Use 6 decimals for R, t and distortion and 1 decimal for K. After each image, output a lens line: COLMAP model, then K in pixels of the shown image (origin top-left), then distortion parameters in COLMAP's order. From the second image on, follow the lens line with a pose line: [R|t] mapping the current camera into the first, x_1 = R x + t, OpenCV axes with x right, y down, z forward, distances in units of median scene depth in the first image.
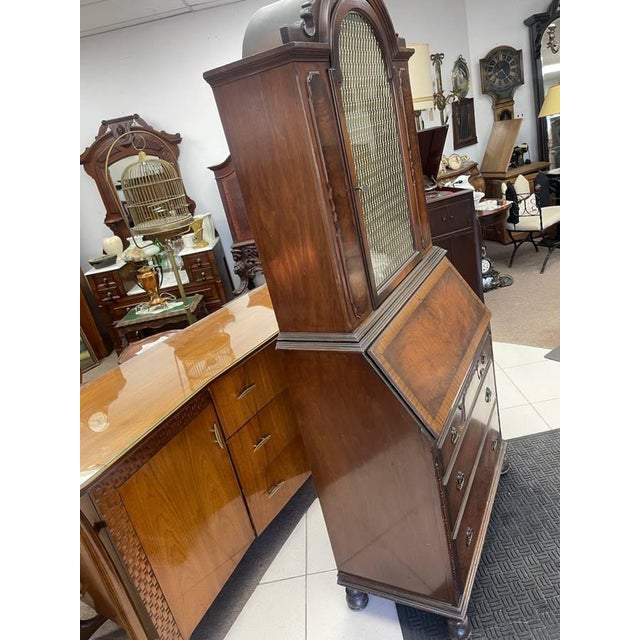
lens RADIAL K [[487.3, 0, 321.7], [0, 487.3, 319.6], [0, 0, 1]] dist [0.071011, -0.096112]
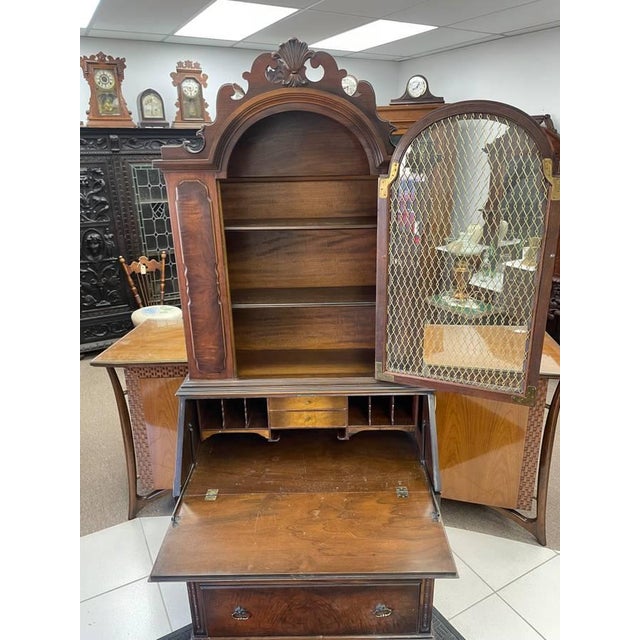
lens RADIAL K [[487.3, 0, 324.6], [0, 487.3, 318.0], [0, 0, 1]] dist [0.071011, -0.096112]
pose [[0.423559, 0.472969, -0.772592, 0.368051], [-0.391990, 0.864585, 0.314384, -0.205171], [0.816665, 0.169688, 0.551602, 0.182653]]
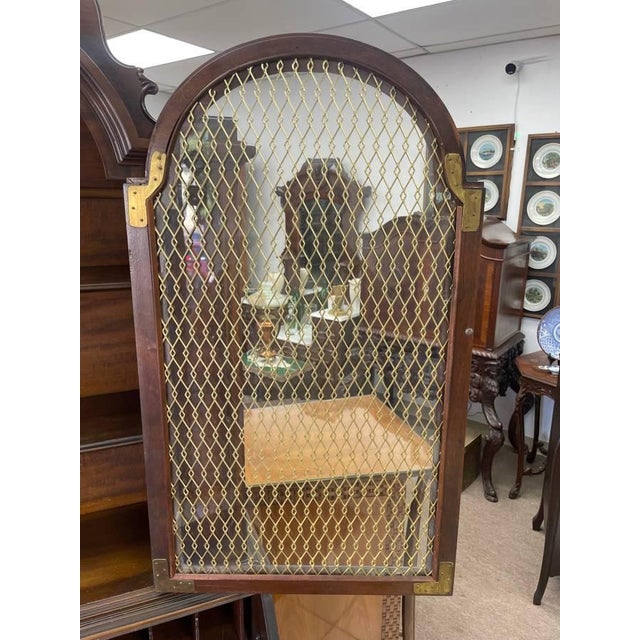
lens RADIAL K [[487.3, 0, 329.8], [0, 487.3, 314.9], [0, 0, 1]] dist [0.071011, -0.096112]
pose [[0.743212, 0.354406, -0.567479, 0.233497], [-0.394258, 0.917261, 0.056505, -0.193803], [0.540552, 0.181738, 0.821447, 0.294053]]
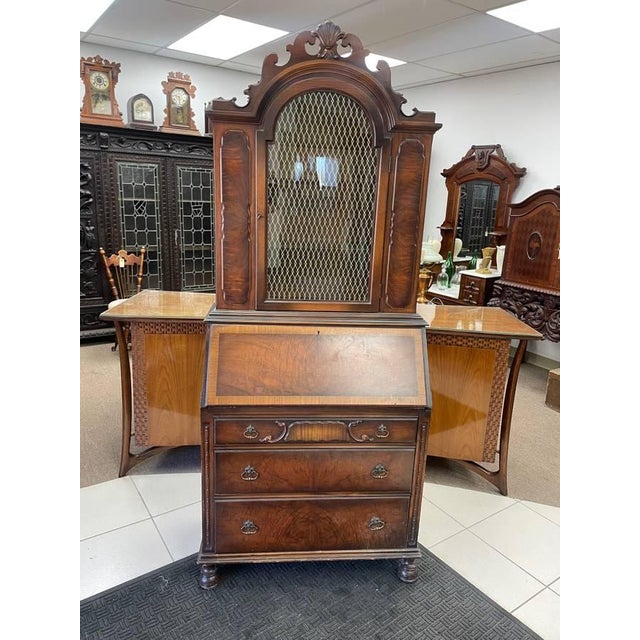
lens RADIAL K [[487.3, 0, 321.3], [0, 487.3, 316.1], [0, 0, 1]] dist [0.071011, -0.096112]
pose [[0.488199, 0.425706, -0.761864, 0.429135], [-0.448263, 0.871327, 0.199625, -0.124637], [0.748814, 0.244058, 0.616209, 0.119858]]
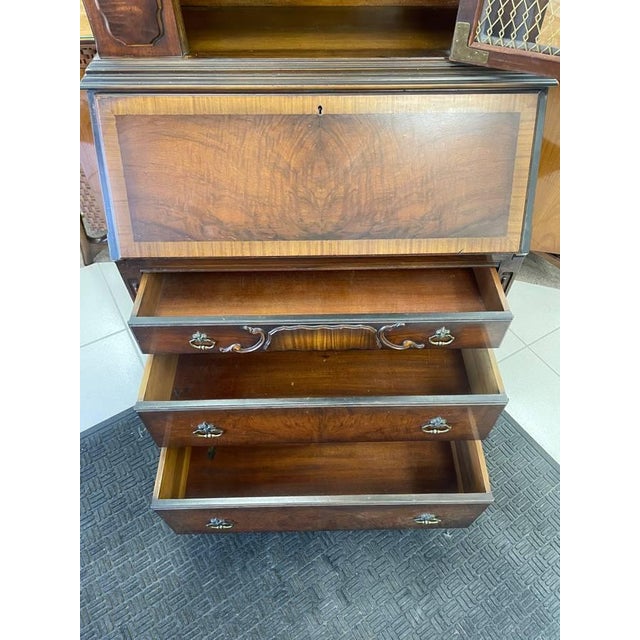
lens RADIAL K [[487.3, 0, 326.7], [0, 487.3, 314.8], [0, 0, 1]] dist [0.071011, -0.096112]
pose [[0.447342, 0.800156, -0.399543, 0.258871], [-0.417196, 0.581846, 0.698143, -0.121069], [0.791096, -0.145621, 0.594106, 0.253765]]
